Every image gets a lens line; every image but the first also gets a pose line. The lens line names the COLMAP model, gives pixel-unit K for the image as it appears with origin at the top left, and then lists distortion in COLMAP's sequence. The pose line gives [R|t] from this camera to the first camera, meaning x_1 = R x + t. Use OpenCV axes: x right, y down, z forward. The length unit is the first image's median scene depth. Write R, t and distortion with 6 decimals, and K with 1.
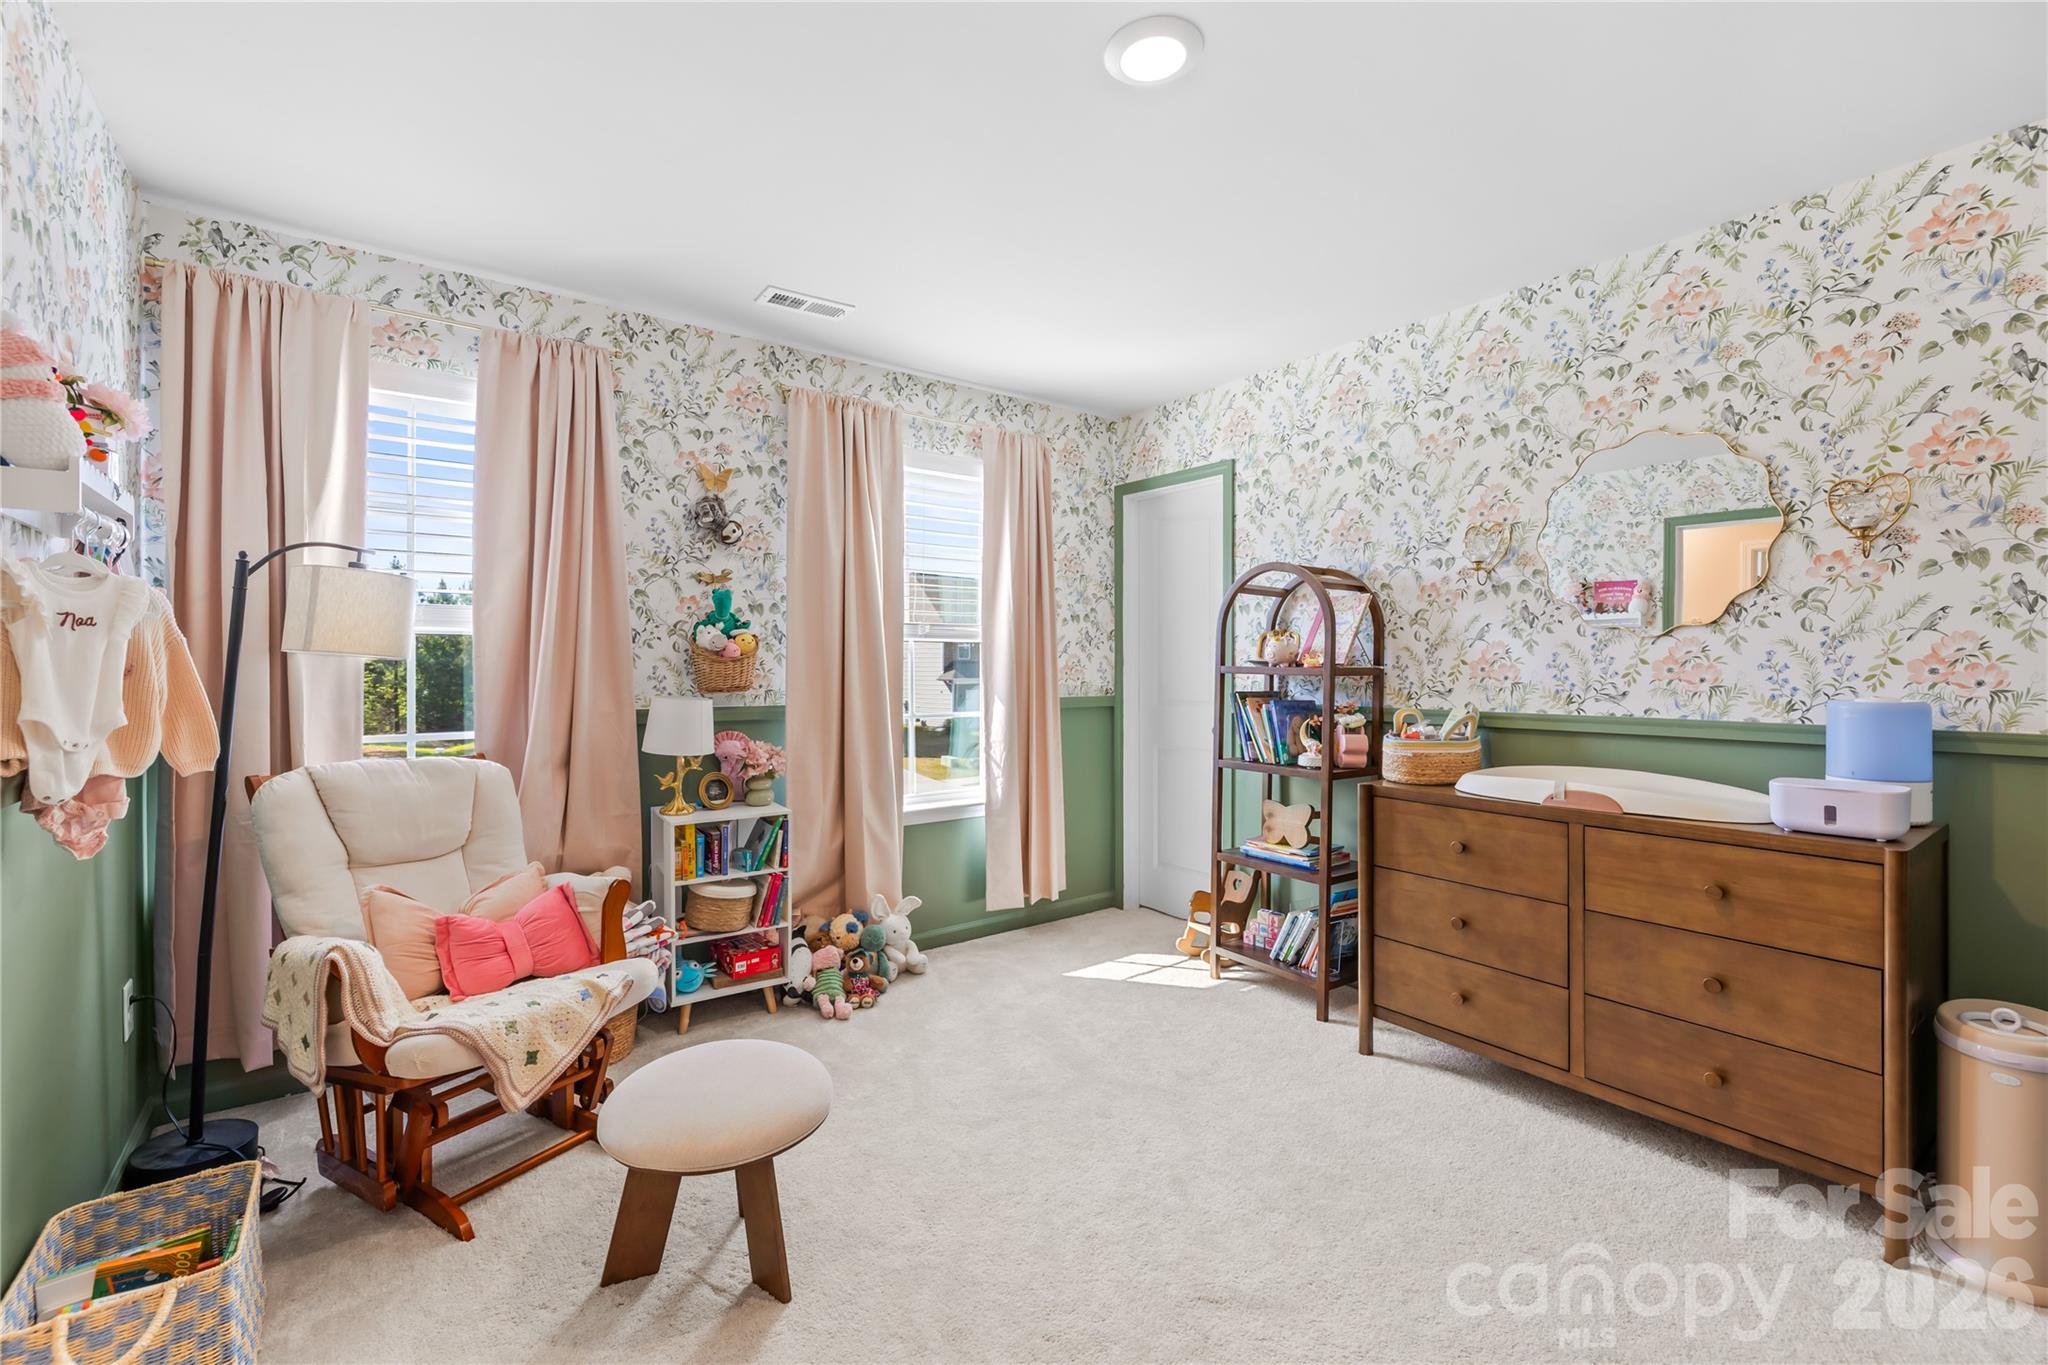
lens RADIAL K [[875.9, 0, 1035.6], [0, 875.9, 659.2], [0, 0, 1]] dist [0.004522, 0.001071]
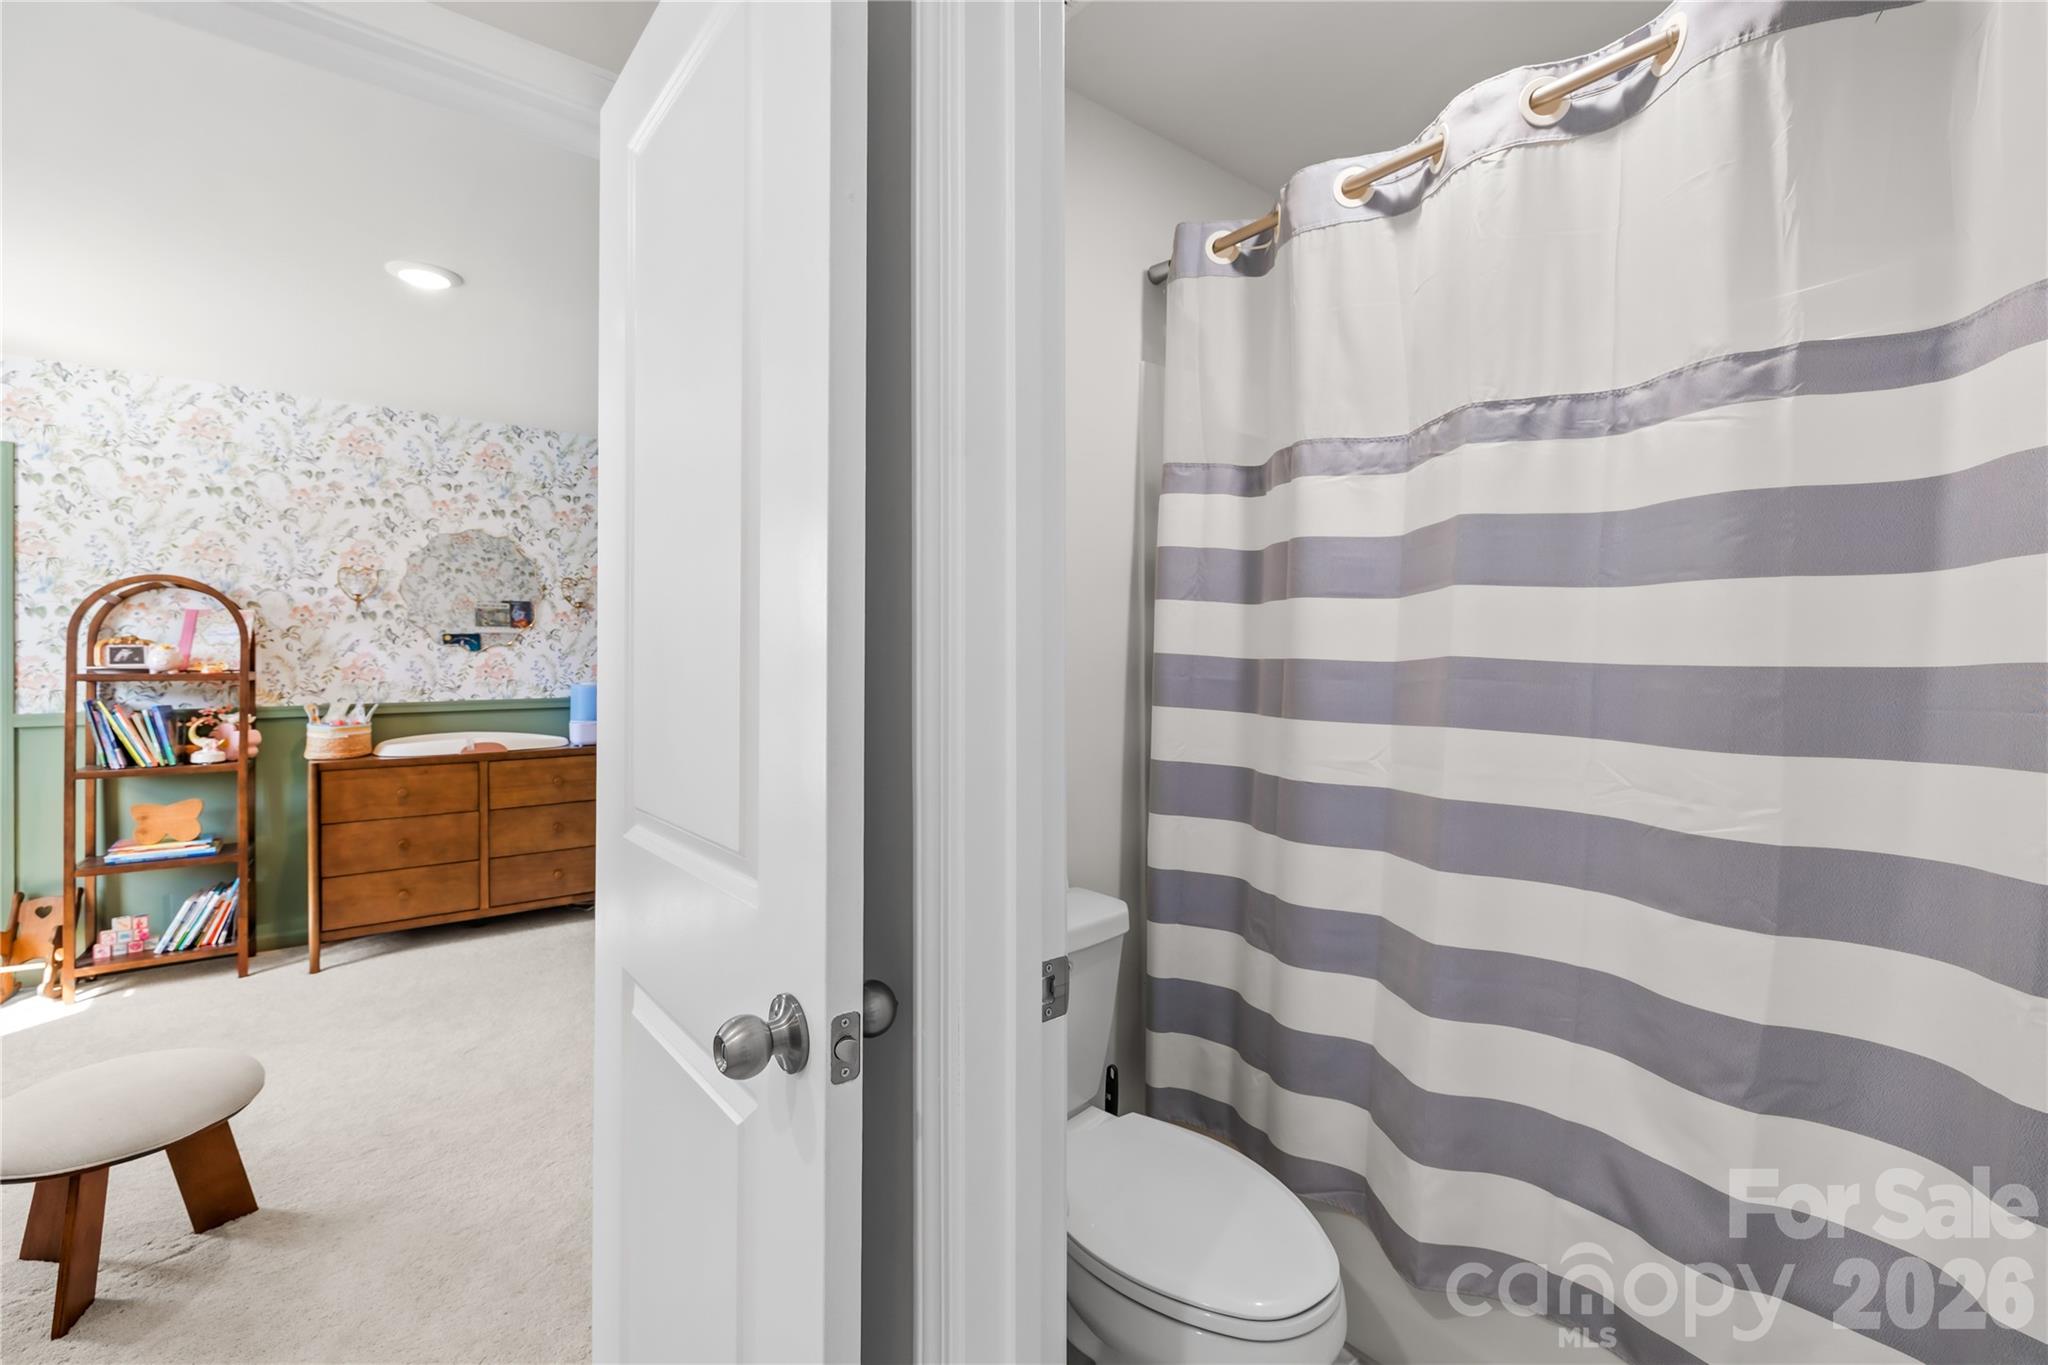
lens RADIAL K [[875.9, 0, 1024.5], [0, 875.9, 671.6], [0, 0, 1]] dist [0.004522, 0.001071]
pose [[-0.032263, -0.008975, 0.999439, -0.953802], [0.003958, 0.999951, 0.009107, 0.001178], [-0.999472, 0.004249, -0.032226, 0.001341]]
